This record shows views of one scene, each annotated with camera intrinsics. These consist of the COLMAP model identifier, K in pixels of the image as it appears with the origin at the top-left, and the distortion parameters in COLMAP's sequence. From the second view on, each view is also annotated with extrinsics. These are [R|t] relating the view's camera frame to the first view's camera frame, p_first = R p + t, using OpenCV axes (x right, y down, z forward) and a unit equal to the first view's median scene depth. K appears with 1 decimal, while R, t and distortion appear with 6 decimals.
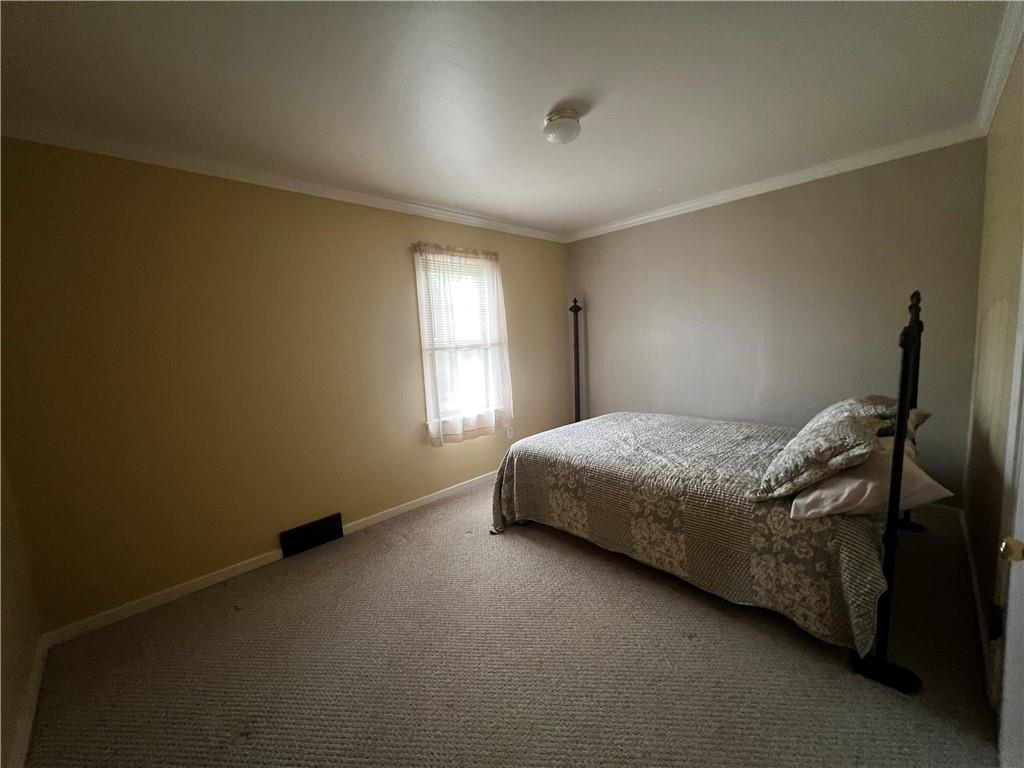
lens RADIAL K [[408.0, 0, 509.1], [0, 408.0, 384.0], [0, 0, 1]] dist [-0.002291, -0.000935]
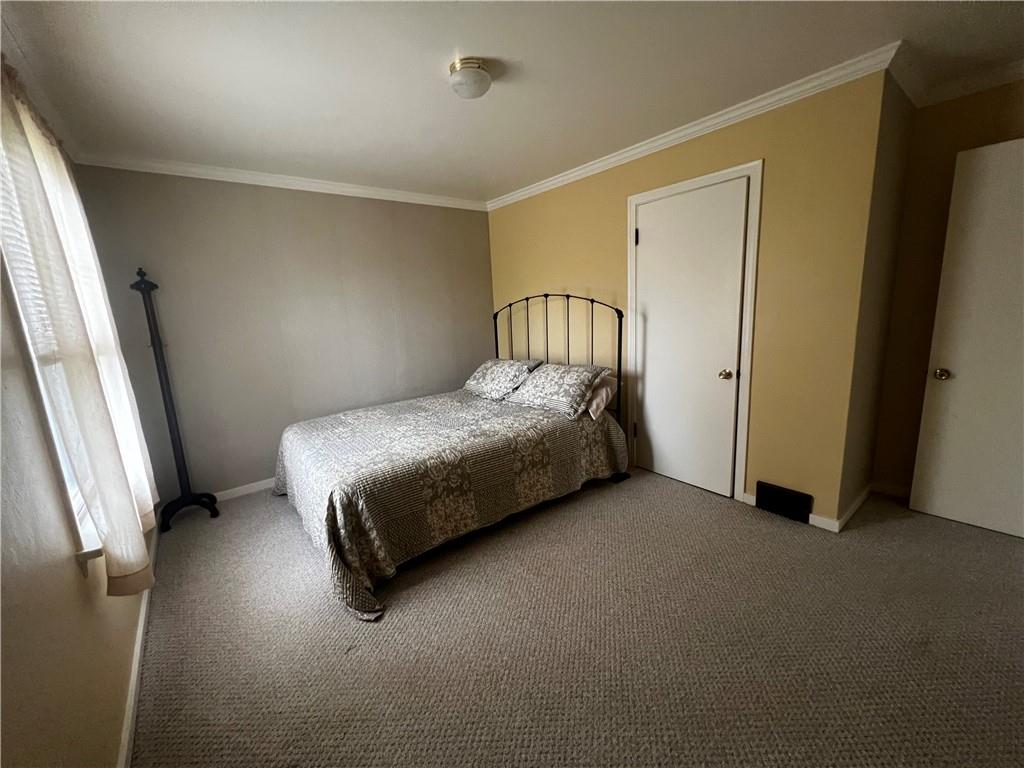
lens RADIAL K [[408.0, 0, 512.8], [0, 408.0, 387.0], [0, 0, 1]] dist [-0.002291, -0.000935]
pose [[0.115213, -0.147326, 0.982355, -0.813600], [0.159053, 0.978917, 0.128157, -0.064247], [-0.980524, 0.141481, 0.136217, 0.868464]]
